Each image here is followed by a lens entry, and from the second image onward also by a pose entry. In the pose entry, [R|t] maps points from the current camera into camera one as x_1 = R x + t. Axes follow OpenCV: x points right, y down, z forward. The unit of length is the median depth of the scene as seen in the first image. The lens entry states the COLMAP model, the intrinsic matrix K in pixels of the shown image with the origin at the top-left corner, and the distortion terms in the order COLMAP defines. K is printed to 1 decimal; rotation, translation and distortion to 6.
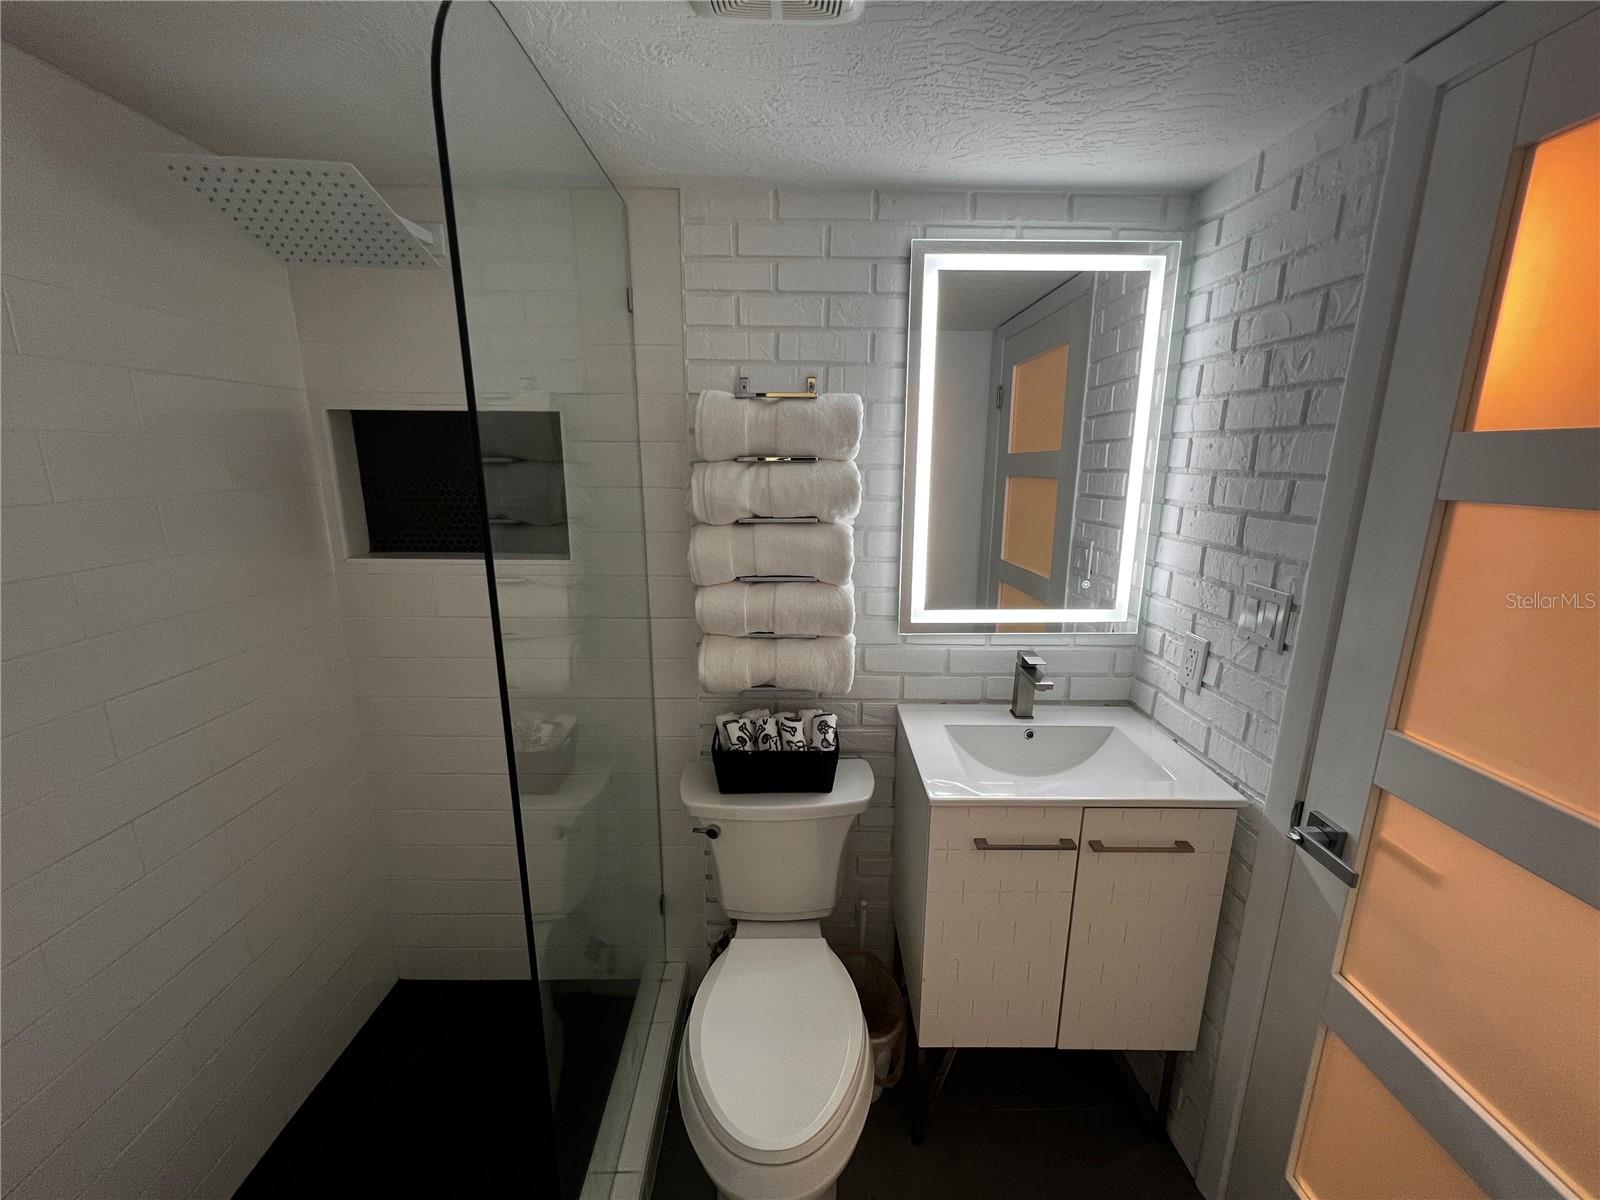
lens RADIAL K [[638.3, 0, 803.4], [0, 638.3, 596.3], [0, 0, 1]] dist [-0.003283, -0.000619]
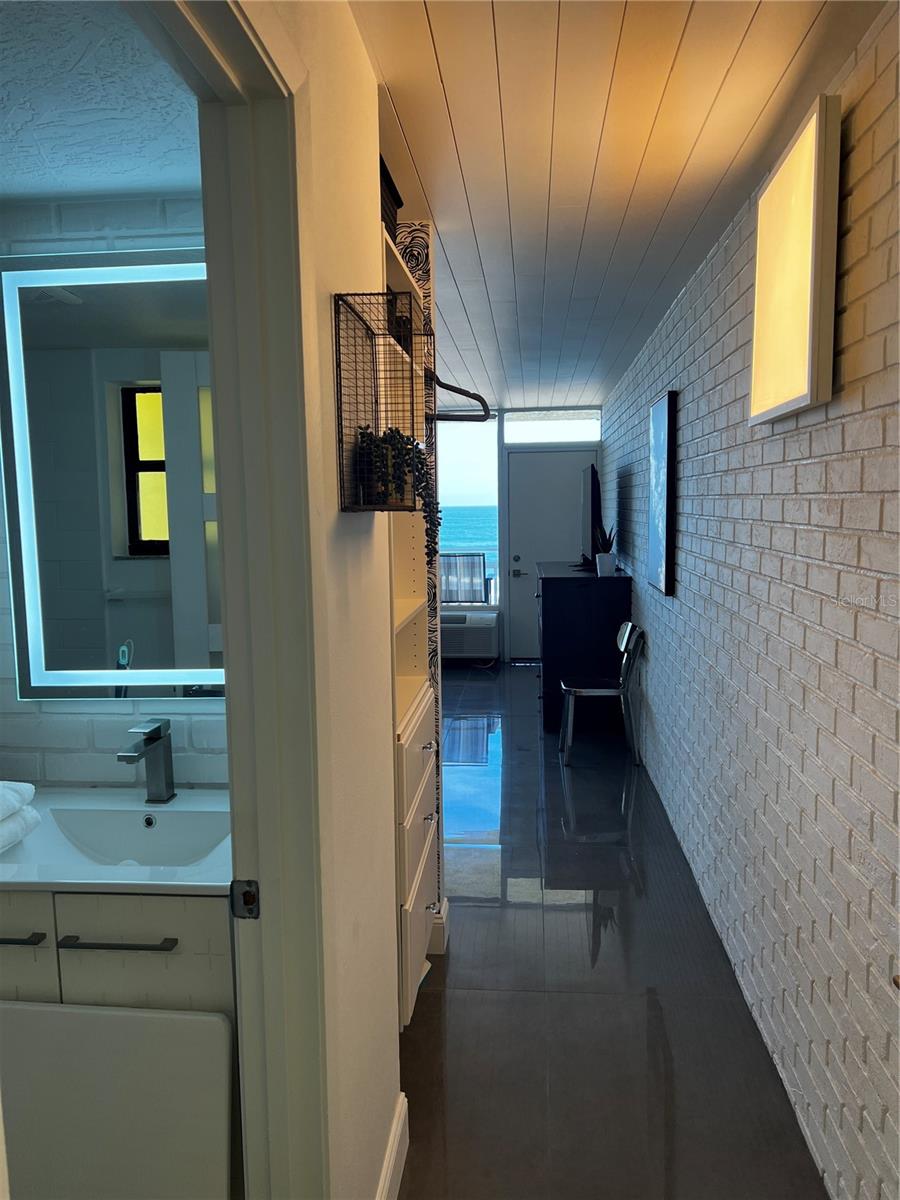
lens RADIAL K [[895.6, 0, 447.8], [0, 895.6, 604.6], [0, 0, 1]] dist [0.054705, -0.056596]
pose [[0.993300, -0.009559, -0.115172, 0.948358], [-0.002386, 0.994664, -0.103139, 0.061784], [0.115544, 0.102723, 0.987977, -0.146273]]
